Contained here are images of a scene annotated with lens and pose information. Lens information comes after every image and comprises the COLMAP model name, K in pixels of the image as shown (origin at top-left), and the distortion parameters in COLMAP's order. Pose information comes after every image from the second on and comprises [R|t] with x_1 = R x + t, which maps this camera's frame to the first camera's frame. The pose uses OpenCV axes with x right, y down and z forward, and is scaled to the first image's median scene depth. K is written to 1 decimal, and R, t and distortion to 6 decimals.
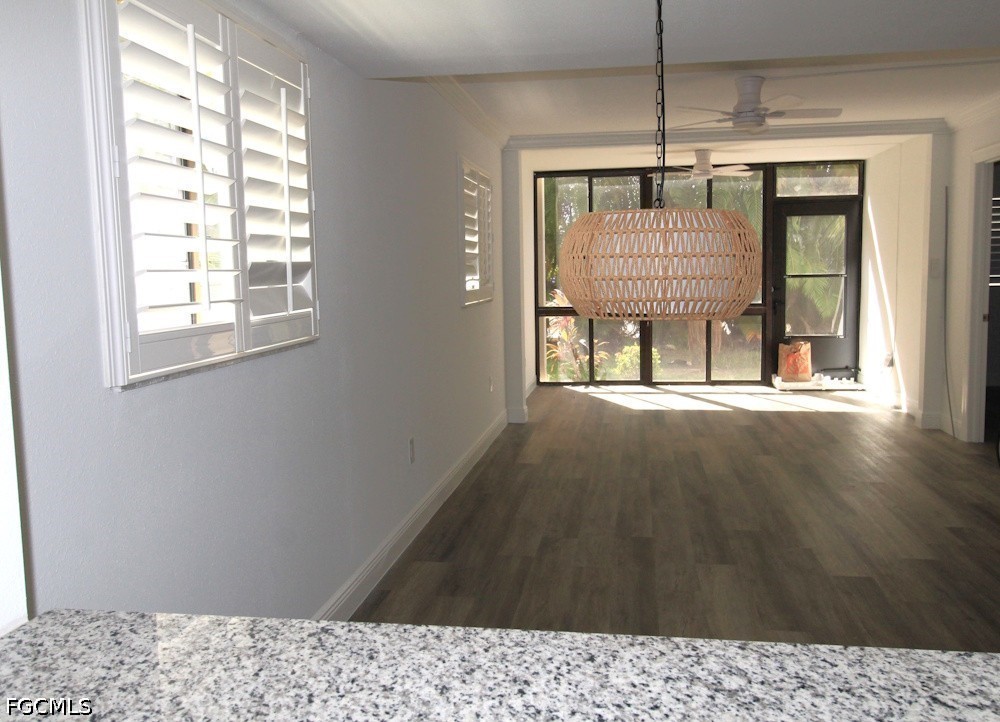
lens RADIAL K [[872.5, 0, 501.4], [0, 872.5, 360.5], [0, 0, 1]] dist [-0.015133, -0.010034]
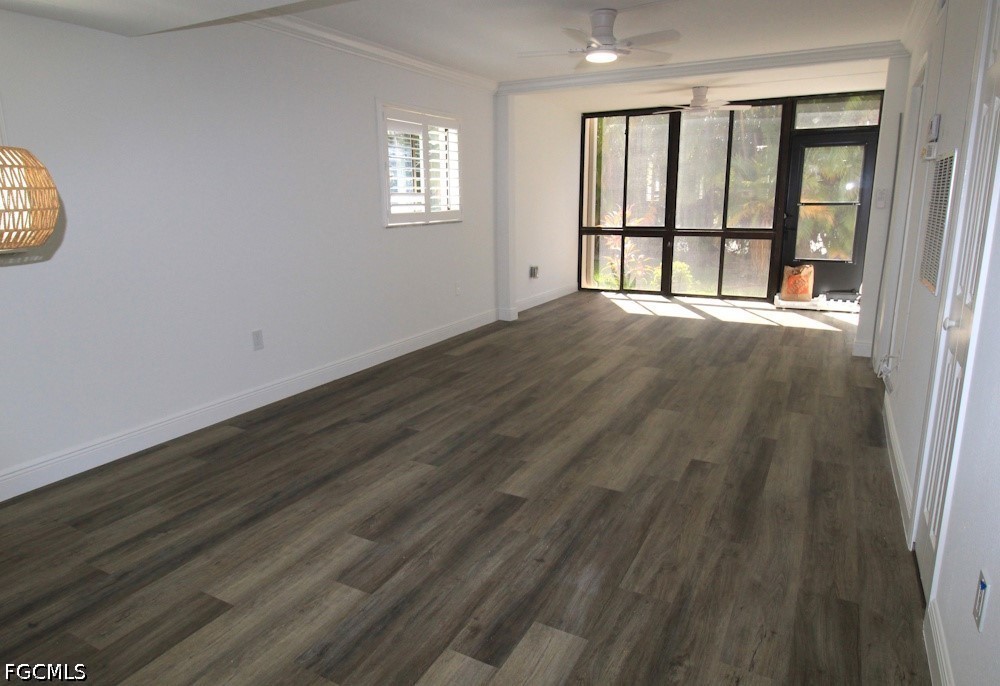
lens RADIAL K [[629.5, 0, 498.6], [0, 629.5, 340.6], [0, 0, 1]] dist [-0.016413, -0.002668]
pose [[0.940211, 0.083465, -0.330207, 0.258749], [-0.041234, 0.990271, 0.132901, -0.016623], [0.338087, -0.111339, 0.934506, 0.122633]]
